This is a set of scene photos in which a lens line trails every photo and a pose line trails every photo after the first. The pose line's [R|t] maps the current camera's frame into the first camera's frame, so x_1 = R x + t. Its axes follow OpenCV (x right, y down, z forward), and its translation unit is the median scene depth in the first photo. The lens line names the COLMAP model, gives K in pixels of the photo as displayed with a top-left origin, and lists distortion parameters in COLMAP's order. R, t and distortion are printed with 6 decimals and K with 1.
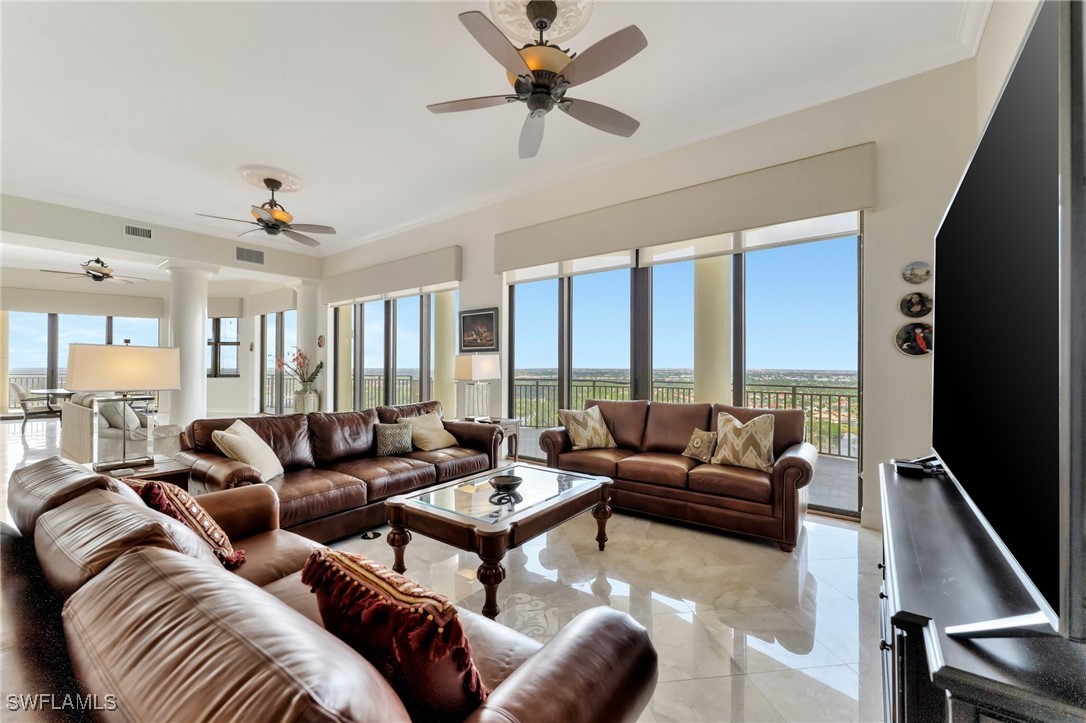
lens RADIAL K [[429.5, 0, 509.2], [0, 429.5, 362.2], [0, 0, 1]] dist [0.002450, -0.000315]
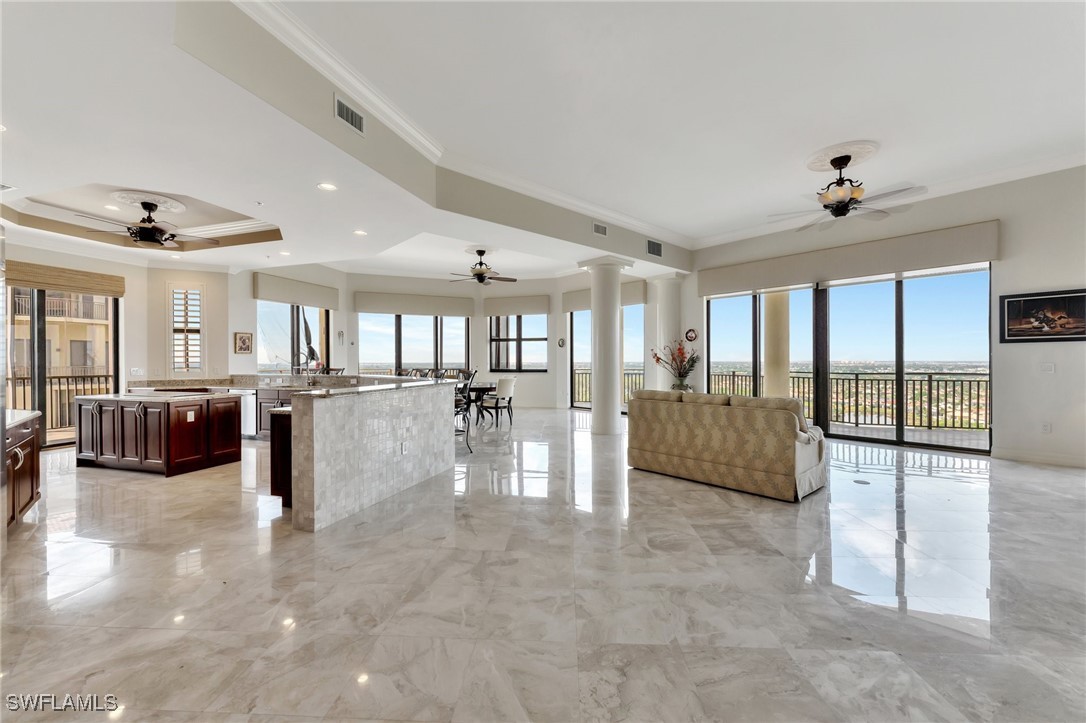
lens RADIAL K [[429.5, 0, 536.2], [0, 429.5, 359.0], [0, 0, 1]] dist [0.002450, -0.000315]
pose [[0.986926, -0.009786, -0.160879, -1.068440], [0.010980, 0.999918, 0.006535, -0.007324], [0.160802, -0.008216, 0.986953, -0.021863]]
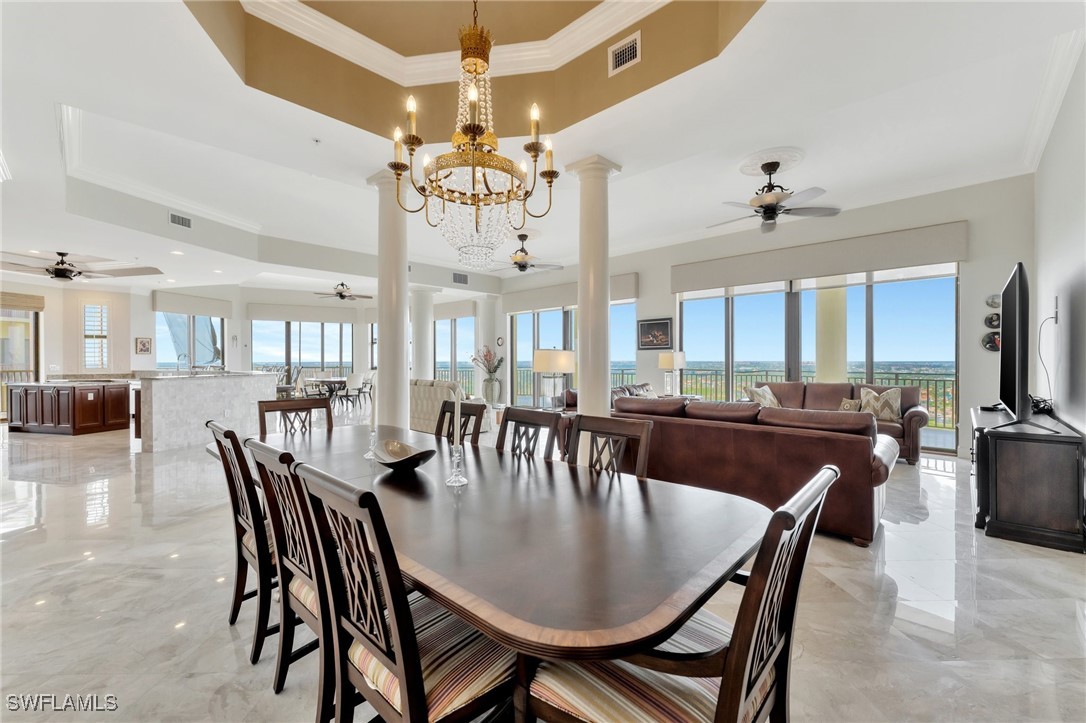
lens RADIAL K [[429.5, 0, 523.1], [0, 429.5, 360.1], [0, 0, 1]] dist [0.002450, -0.000315]
pose [[0.995950, -0.006200, -0.089692, -0.430902], [0.007239, 0.999910, 0.011271, -0.009594], [0.089614, -0.011874, 0.995906, -0.491310]]
